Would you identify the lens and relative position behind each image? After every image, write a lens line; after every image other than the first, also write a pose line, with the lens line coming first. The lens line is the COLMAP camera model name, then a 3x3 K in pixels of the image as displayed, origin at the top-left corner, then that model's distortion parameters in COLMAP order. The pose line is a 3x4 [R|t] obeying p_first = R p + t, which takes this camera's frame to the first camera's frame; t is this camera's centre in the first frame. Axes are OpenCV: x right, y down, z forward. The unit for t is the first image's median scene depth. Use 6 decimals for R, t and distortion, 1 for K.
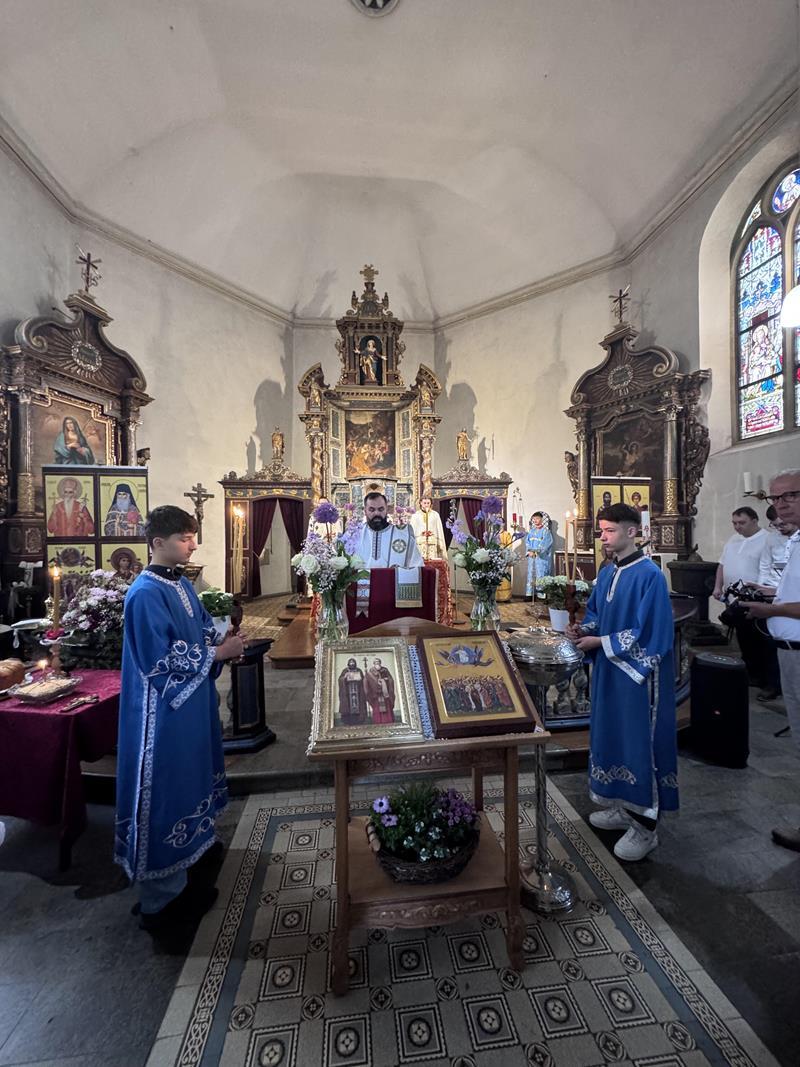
lens RADIAL K [[425.5, 0, 400.3], [0, 425.5, 532.9], [0, 0, 1]] dist [-0.001513, 0.000007]
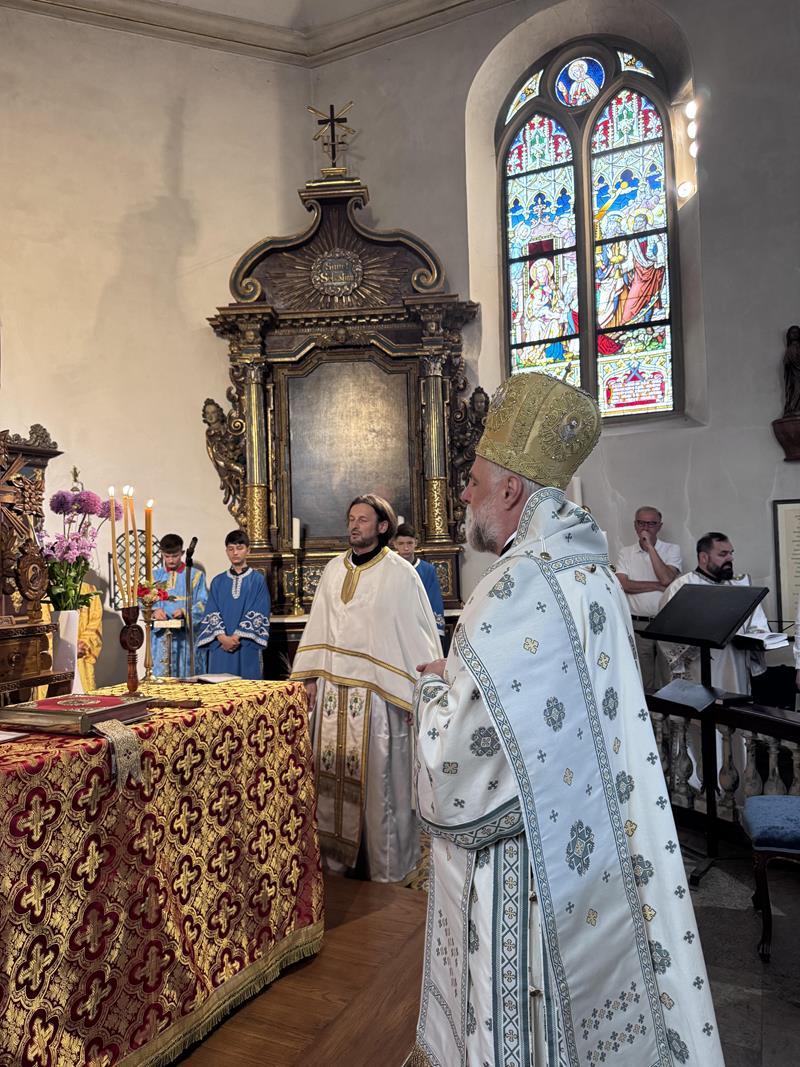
lens RADIAL K [[759.4, 0, 400.3], [0, 759.4, 534.1], [0, 0, 1]] dist [0.036000, -0.045548]
pose [[0.514757, 0.026378, 0.856930, -0.260122], [0.026416, 0.998564, -0.046606, -0.008899], [-0.856929, 0.046627, 0.513321, 0.565865]]
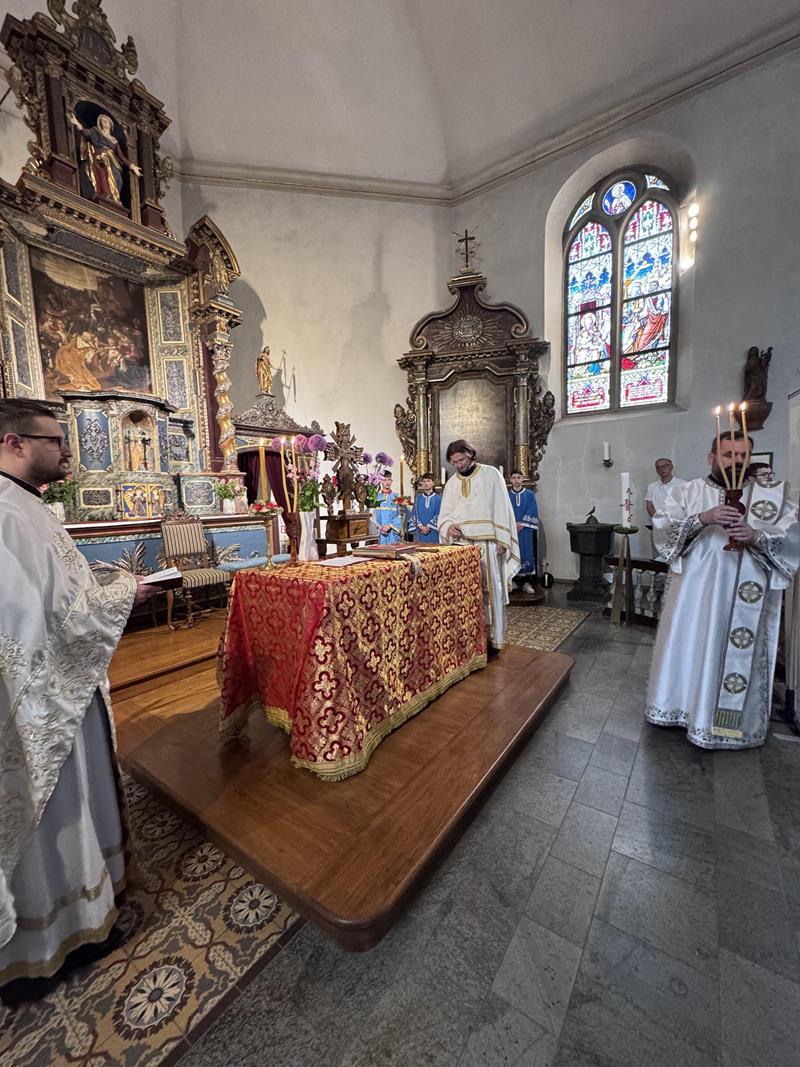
lens RADIAL K [[425.5, 0, 396.2], [0, 425.5, 532.7], [0, 0, 1]] dist [-0.001513, 0.000007]
pose [[0.662233, -0.069351, 0.746082, -0.356912], [0.019819, 0.996980, 0.075082, 0.000653], [-0.749036, -0.034935, 0.661608, 0.581054]]
